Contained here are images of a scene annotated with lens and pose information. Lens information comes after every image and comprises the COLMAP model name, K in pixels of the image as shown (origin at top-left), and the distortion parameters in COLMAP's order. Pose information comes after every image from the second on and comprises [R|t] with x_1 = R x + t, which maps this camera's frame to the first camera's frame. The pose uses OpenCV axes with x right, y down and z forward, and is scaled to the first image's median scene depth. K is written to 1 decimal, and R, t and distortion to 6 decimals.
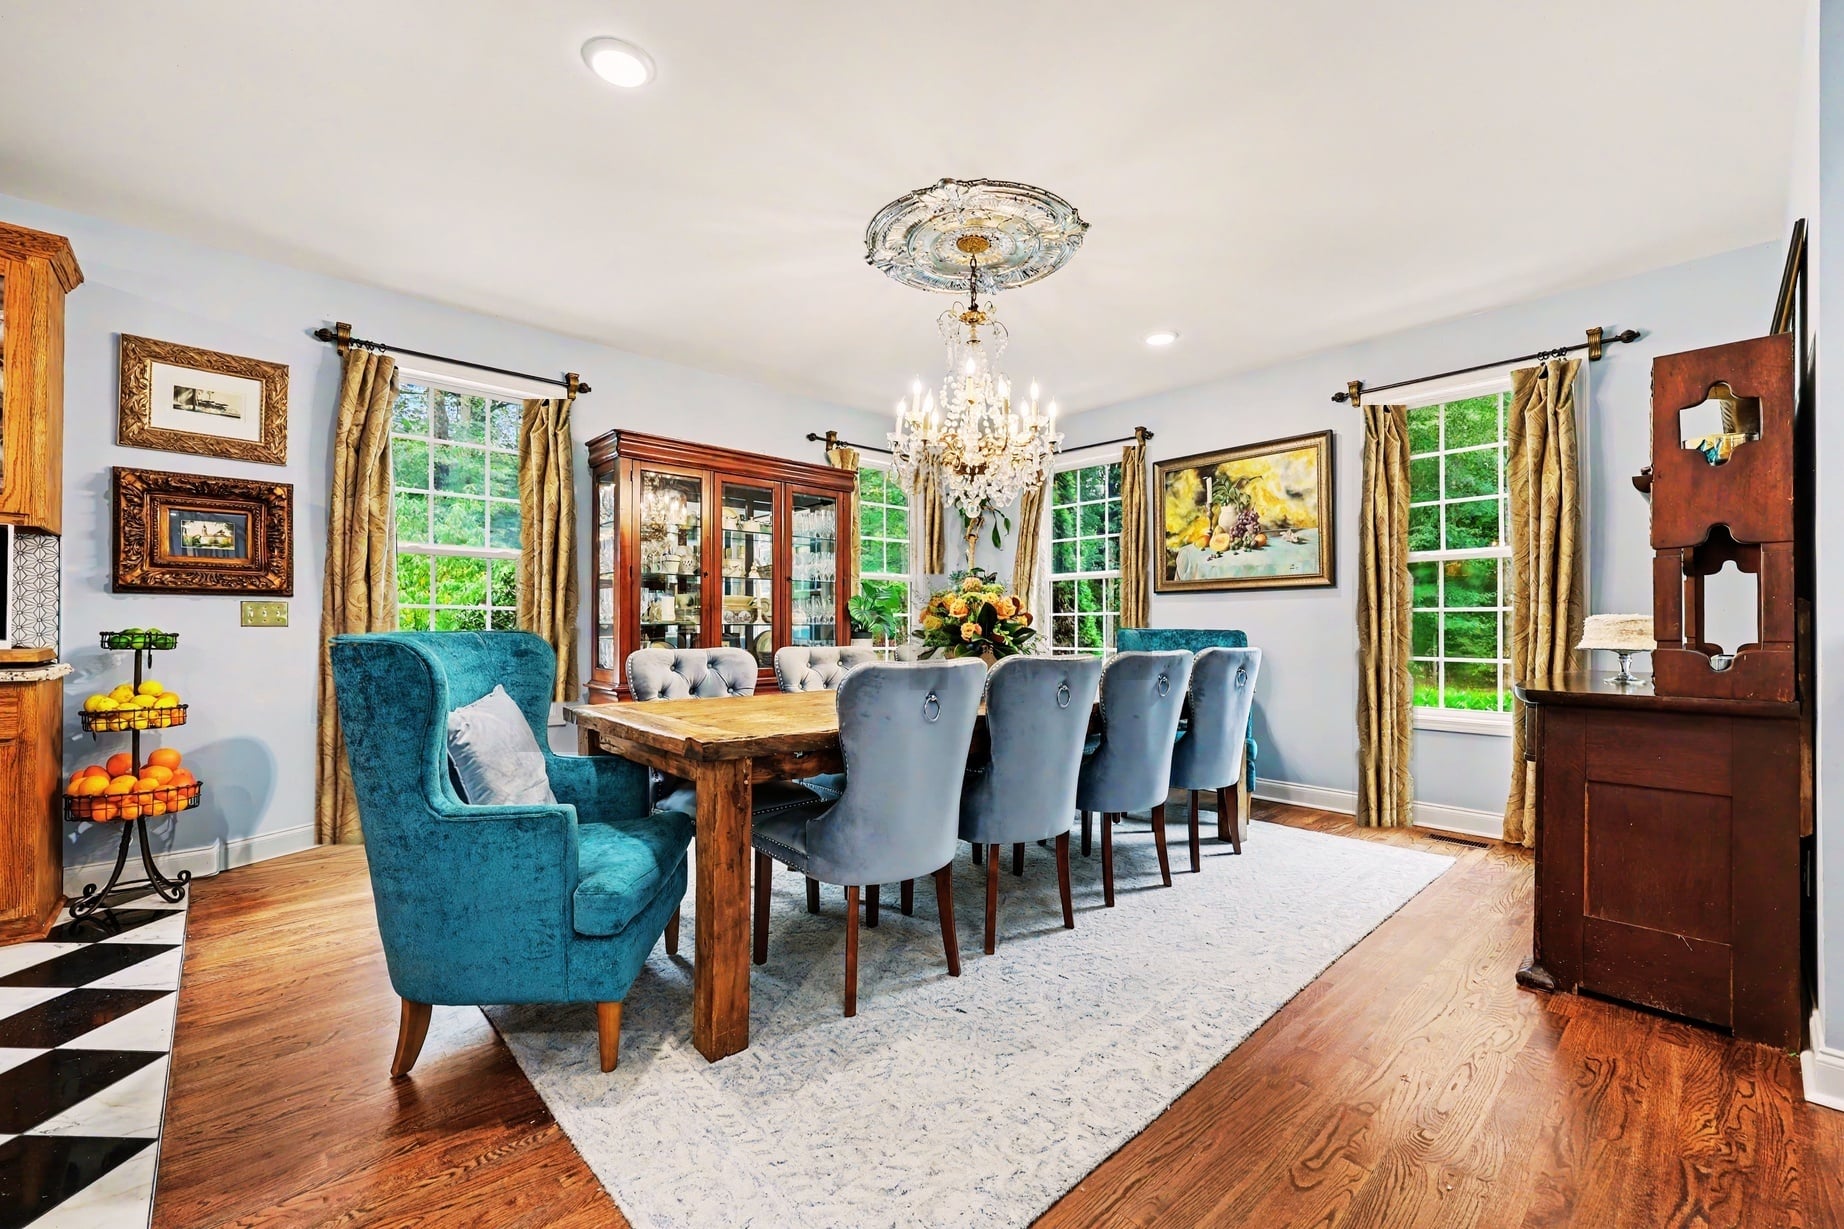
lens RADIAL K [[751.0, 0, 918.6], [0, 751.0, 621.9], [0, 0, 1]] dist [0.001359, -0.000952]
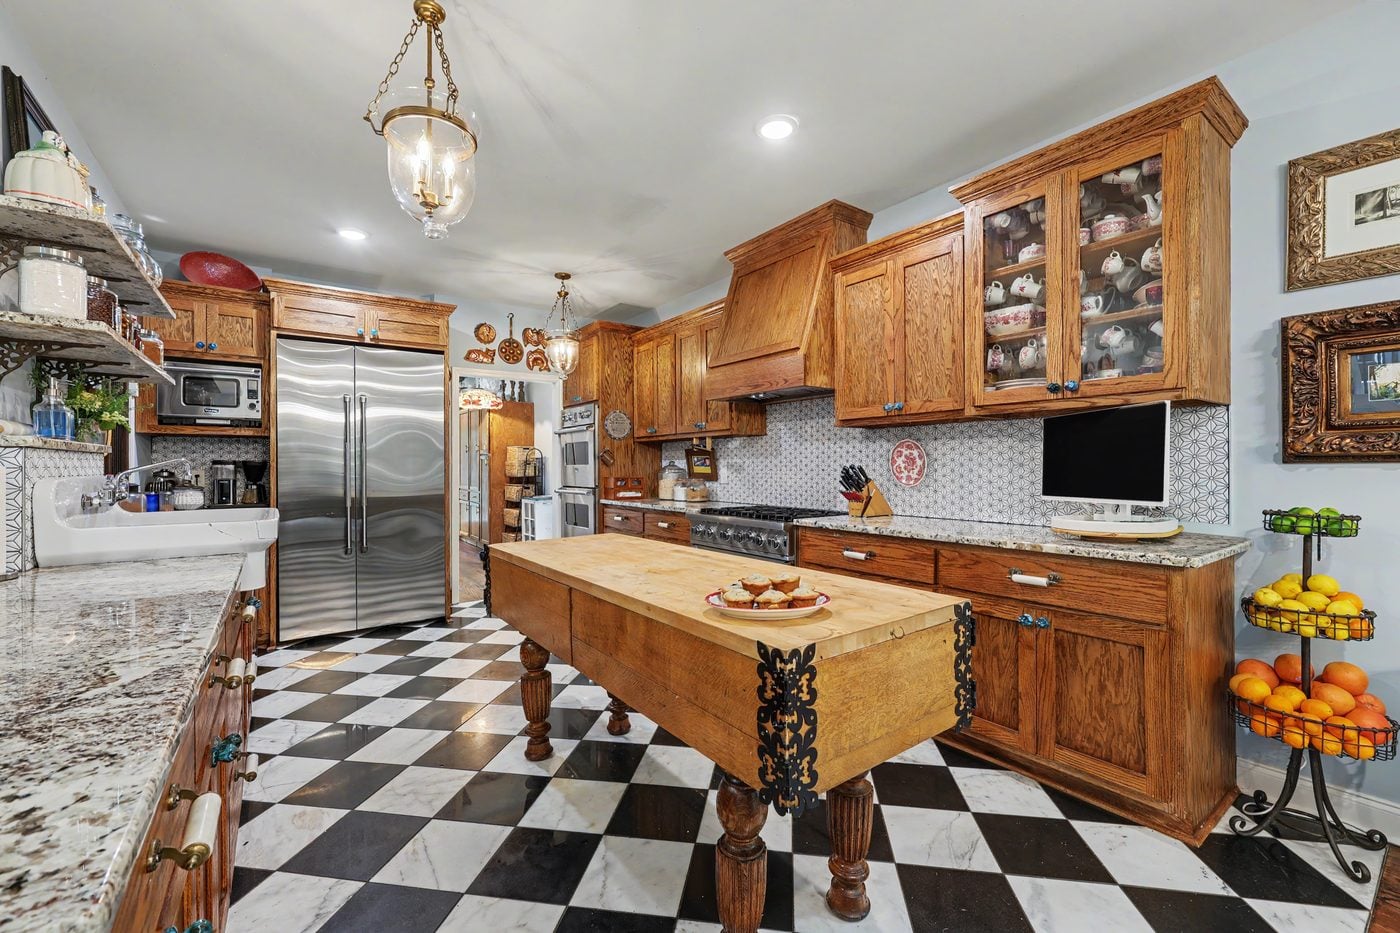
lens RADIAL K [[570.2, 0, 696.4], [0, 570.2, 467.7], [0, 0, 1]] dist [0.001359, -0.000952]
pose [[-0.121869, -0.002617, -0.992543, -0.340785], [0.009735, 0.999945, -0.003832, -0.038459], [0.992498, -0.010130, -0.121837, 0.414084]]
